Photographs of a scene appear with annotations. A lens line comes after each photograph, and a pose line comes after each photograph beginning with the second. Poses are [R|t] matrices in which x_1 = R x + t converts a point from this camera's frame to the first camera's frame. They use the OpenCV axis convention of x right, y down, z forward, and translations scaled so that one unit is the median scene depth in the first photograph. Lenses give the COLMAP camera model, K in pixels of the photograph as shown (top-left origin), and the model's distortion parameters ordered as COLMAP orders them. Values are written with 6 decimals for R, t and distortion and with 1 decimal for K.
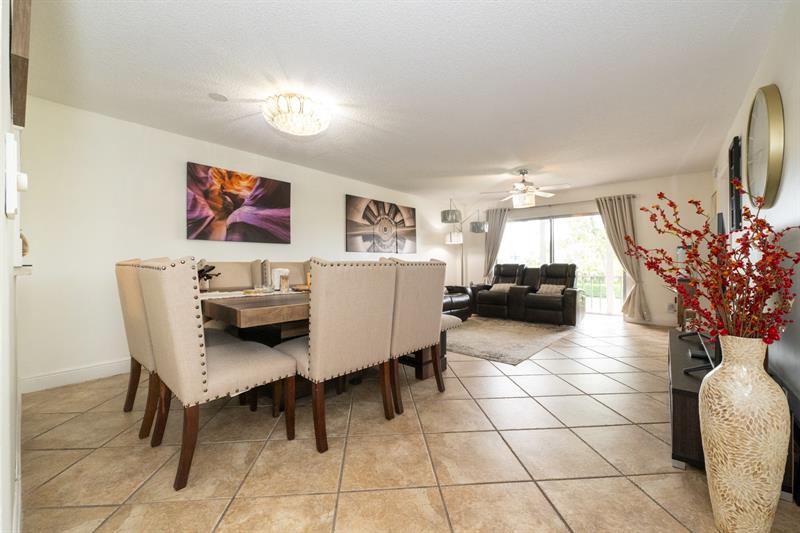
lens RADIAL K [[322.7, 0, 398.6], [0, 322.7, 264.8], [0, 0, 1]] dist [-0.001092, -0.000358]
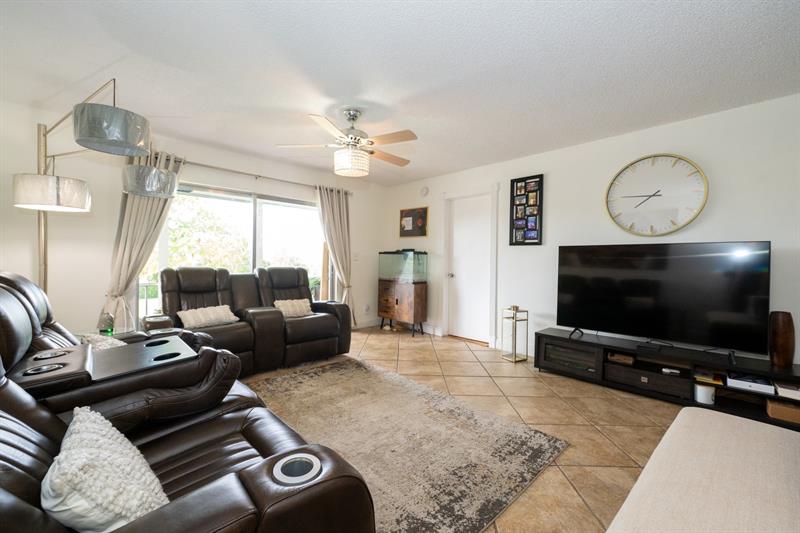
lens RADIAL K [[320.4, 0, 399.1], [0, 320.4, 264.5], [0, 0, 1]] dist [-0.002824, -0.000559]
pose [[0.102095, -0.004504, 0.994764, -0.162570], [-0.009021, 0.999944, 0.005453, -0.017514], [-0.994734, -0.009531, 0.102049, 0.758784]]
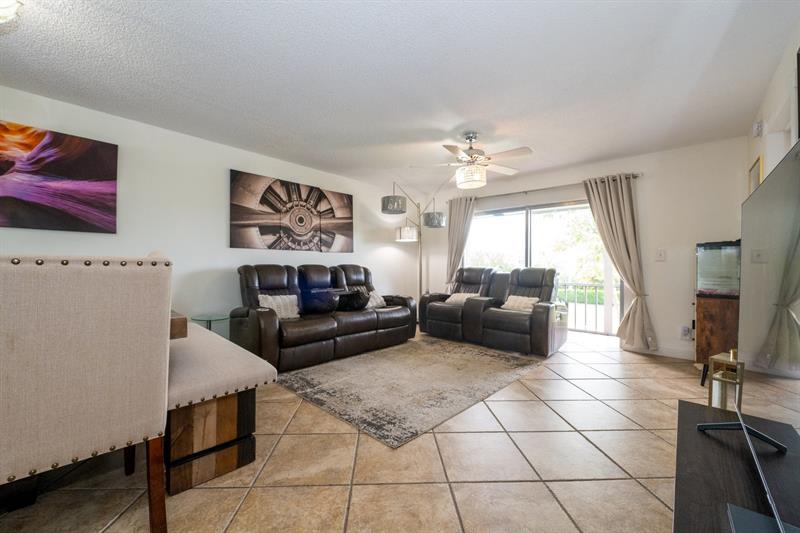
lens RADIAL K [[320.4, 0, 399.1], [0, 320.4, 264.5], [0, 0, 1]] dist [-0.002824, -0.000559]
pose [[0.999320, 0.013743, -0.034201, 0.230307], [-0.014104, 0.999847, -0.010319, -0.000448], [0.034054, 0.010795, 0.999362, 0.269994]]
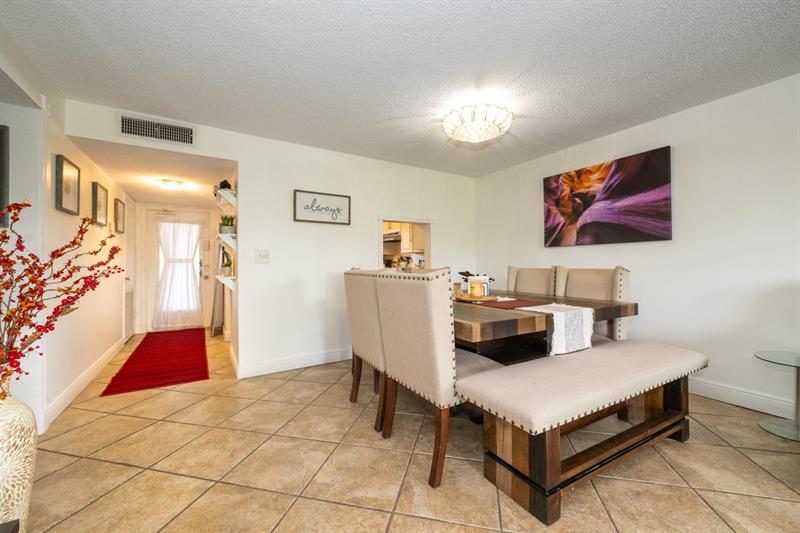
lens RADIAL K [[320.4, 0, 399.1], [0, 320.4, 264.5], [0, 0, 1]] dist [-0.002824, -0.000559]
pose [[-0.311006, 0.003934, -0.950400, 0.351372], [0.003623, 0.999989, 0.002954, -0.015331], [0.950401, -0.002525, -0.311017, 0.540249]]
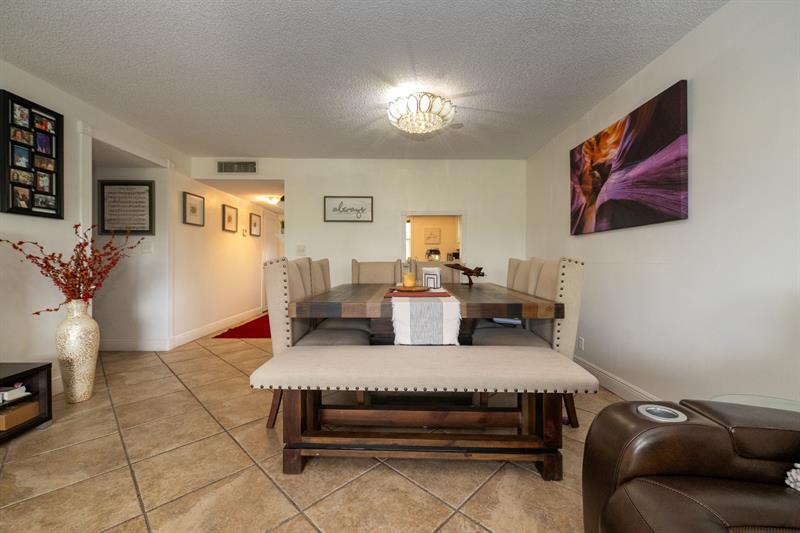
lens RADIAL K [[320.4, 0, 399.1], [0, 320.4, 264.5], [0, 0, 1]] dist [-0.002824, -0.000559]
pose [[-0.757337, 0.008022, -0.652975, 0.192461], [-0.000986, 0.999909, 0.013428, -0.005961], [0.653024, 0.010813, -0.757260, 0.854491]]
